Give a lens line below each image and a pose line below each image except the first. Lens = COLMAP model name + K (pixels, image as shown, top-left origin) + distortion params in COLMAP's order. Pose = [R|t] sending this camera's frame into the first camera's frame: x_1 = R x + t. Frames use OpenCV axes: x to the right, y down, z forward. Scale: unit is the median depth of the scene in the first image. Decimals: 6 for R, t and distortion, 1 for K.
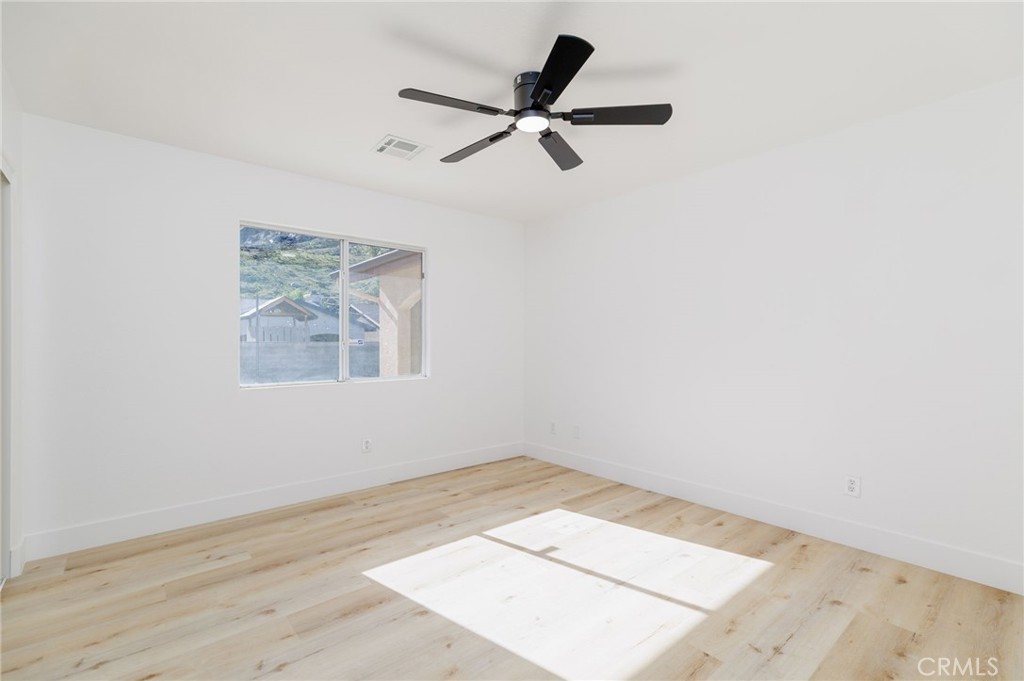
lens RADIAL K [[462.9, 0, 515.1], [0, 462.9, 341.4], [0, 0, 1]] dist [0.008480, -0.000454]
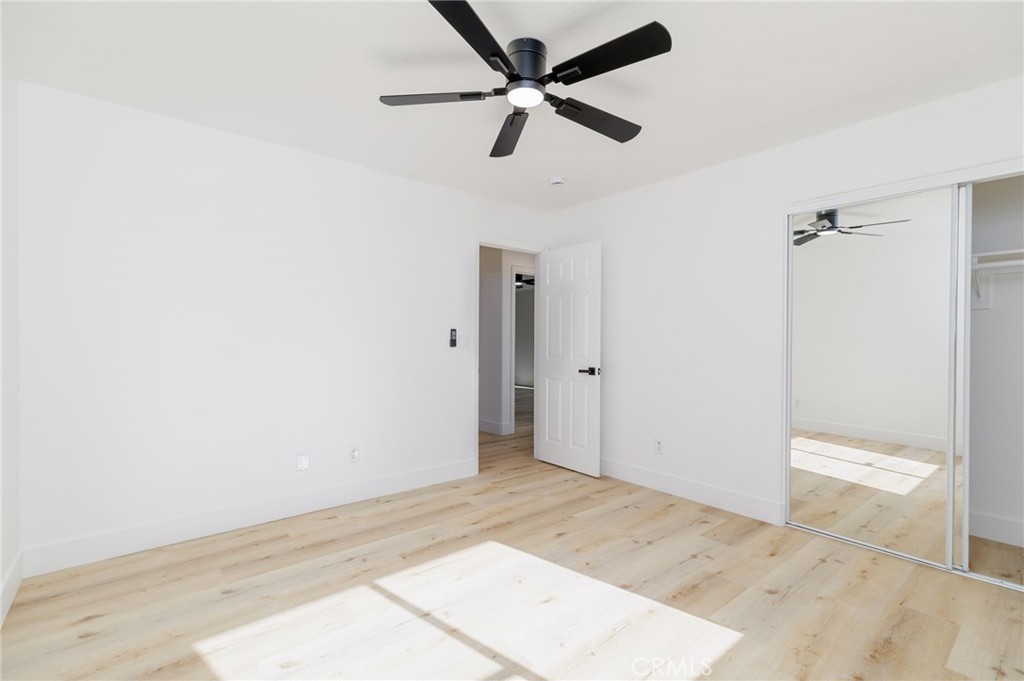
lens RADIAL K [[462.9, 0, 509.1], [0, 462.9, 334.7], [0, 0, 1]] dist [0.008480, -0.000454]
pose [[-0.999947, -0.006478, 0.007977, 0.069263], [-0.006442, 0.999969, 0.004481, -0.013435], [-0.008005, 0.004430, -0.999958, 2.014673]]
